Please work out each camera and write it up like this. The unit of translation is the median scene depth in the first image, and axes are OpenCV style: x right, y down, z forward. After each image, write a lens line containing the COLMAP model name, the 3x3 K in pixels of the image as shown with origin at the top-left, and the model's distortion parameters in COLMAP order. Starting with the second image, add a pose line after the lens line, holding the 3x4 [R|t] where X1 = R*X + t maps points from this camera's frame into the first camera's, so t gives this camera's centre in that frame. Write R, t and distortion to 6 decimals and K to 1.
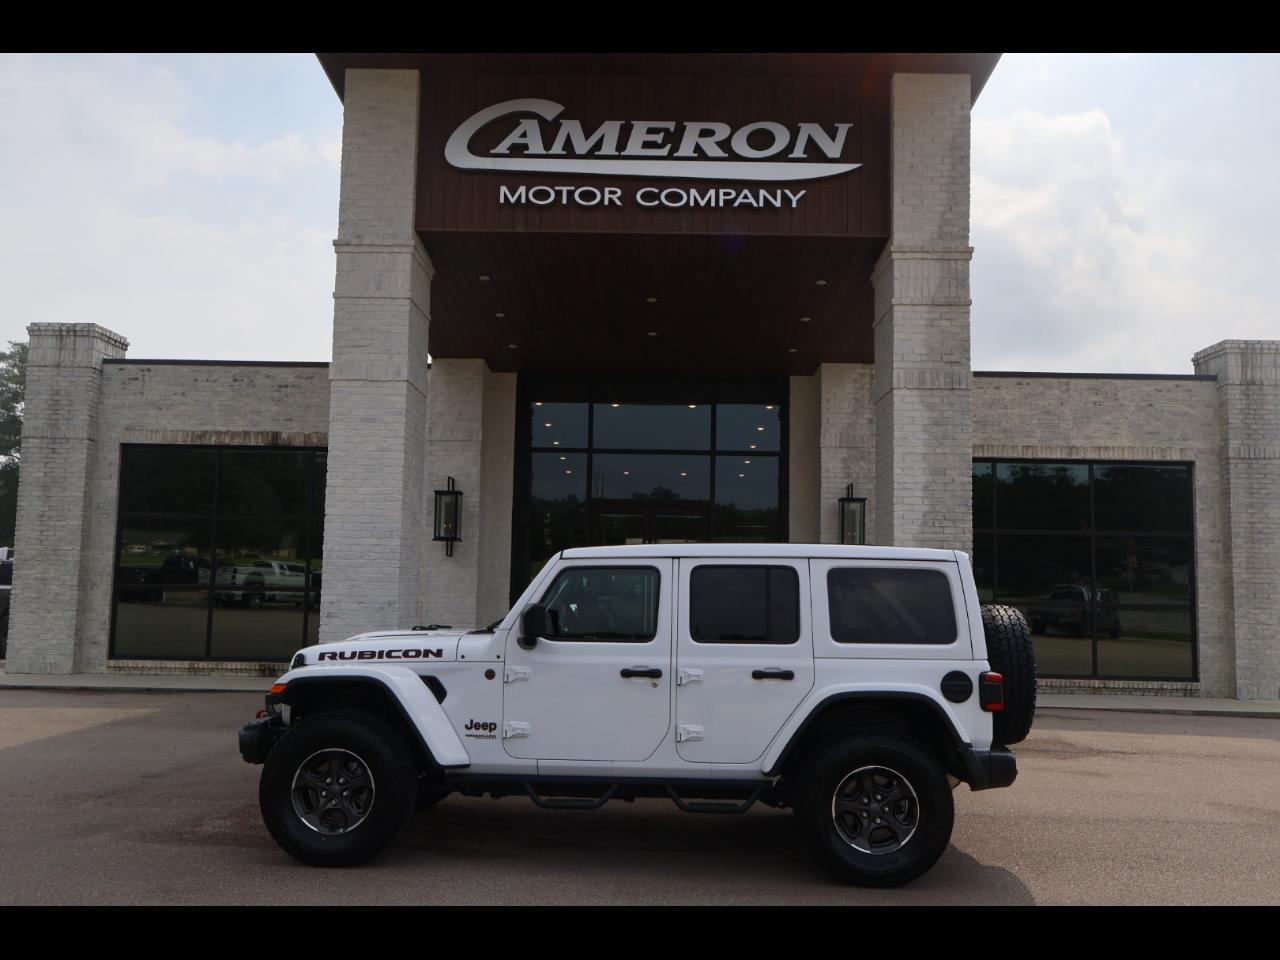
lens RADIAL K [[1180.8, 0, 638.7], [0, 1180.8, 488.6], [0, 0, 1]] dist [0.002995, 0.002531]
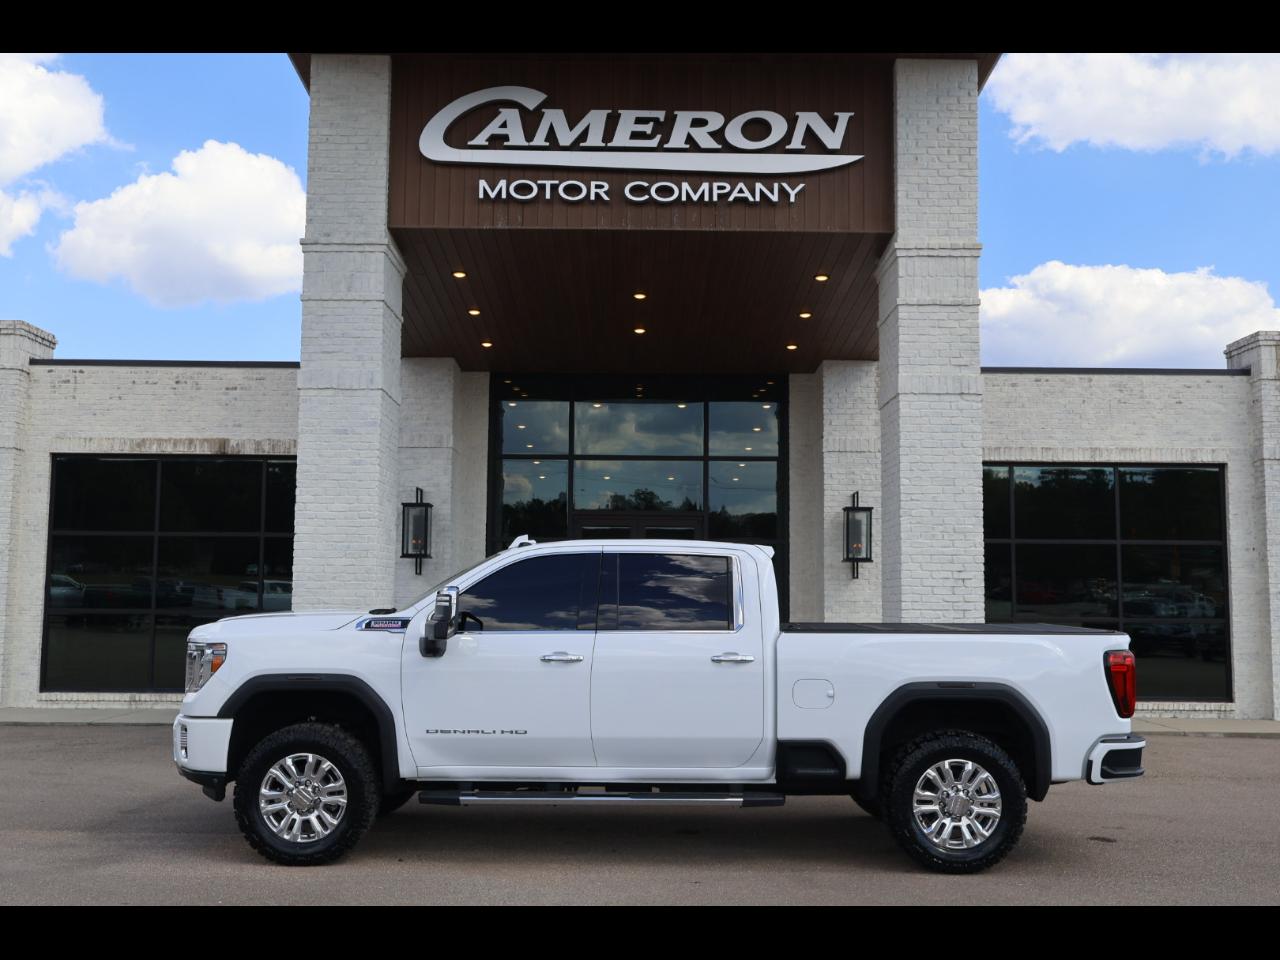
lens RADIAL K [[1404.6, 0, 640.0], [0, 1404.6, 480.0], [0, 0, 1]] dist [-0.000865, 0.001627]
pose [[0.999707, -0.008724, 0.022569, -0.016870], [0.008810, 0.999954, -0.003690, -0.013218], [-0.022536, 0.003887, 0.999738, -0.114305]]
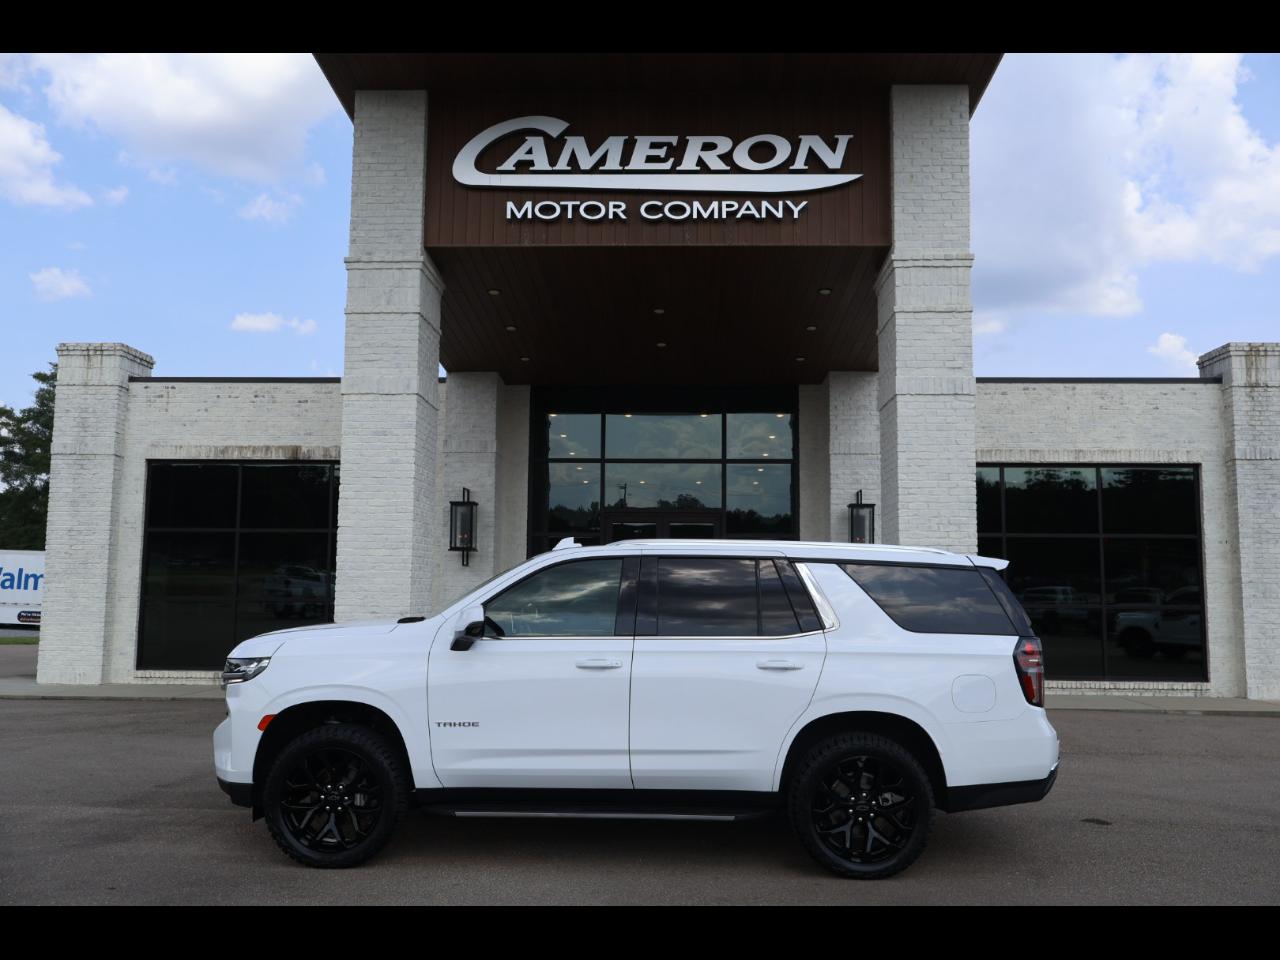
lens RADIAL K [[1152.0, 0, 643.7], [0, 1152.0, 482.0], [0, 0, 1]] dist [-0.007376, 0.001438]
pose [[0.999754, -0.012441, -0.018352, 0.016082], [0.012200, 0.999839, -0.013174, 0.000091], [0.018513, 0.012947, 0.999745, 0.011844]]
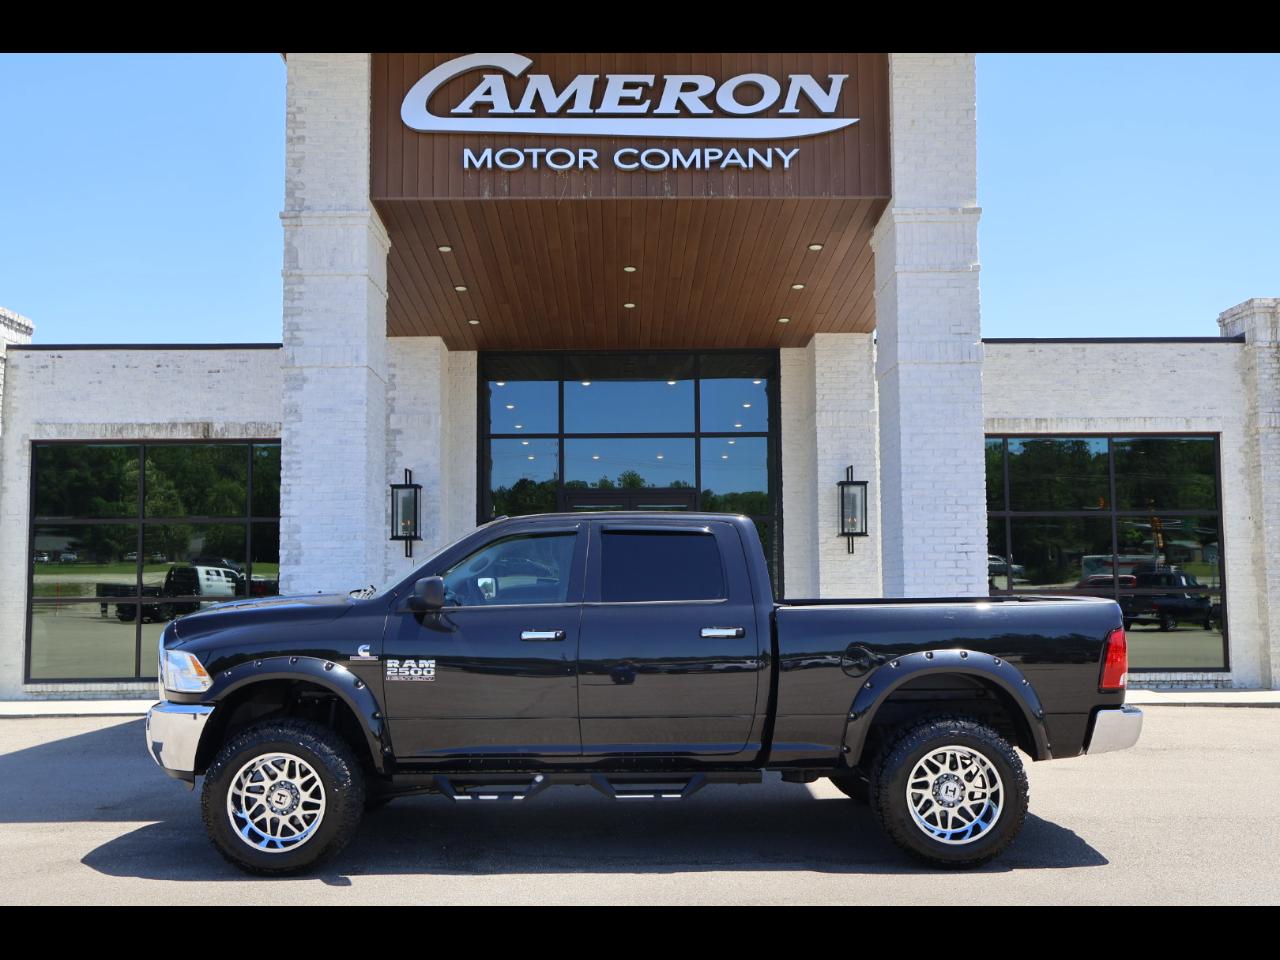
lens RADIAL K [[1362.7, 0, 641.1], [0, 1362.7, 489.8], [0, 0, 1]] dist [0.006587, 0.005617]
pose [[0.999028, -0.025121, 0.036211, -0.025369], [0.024555, 0.999570, 0.015997, -0.008016], [-0.036598, -0.015092, 0.999216, -0.055418]]
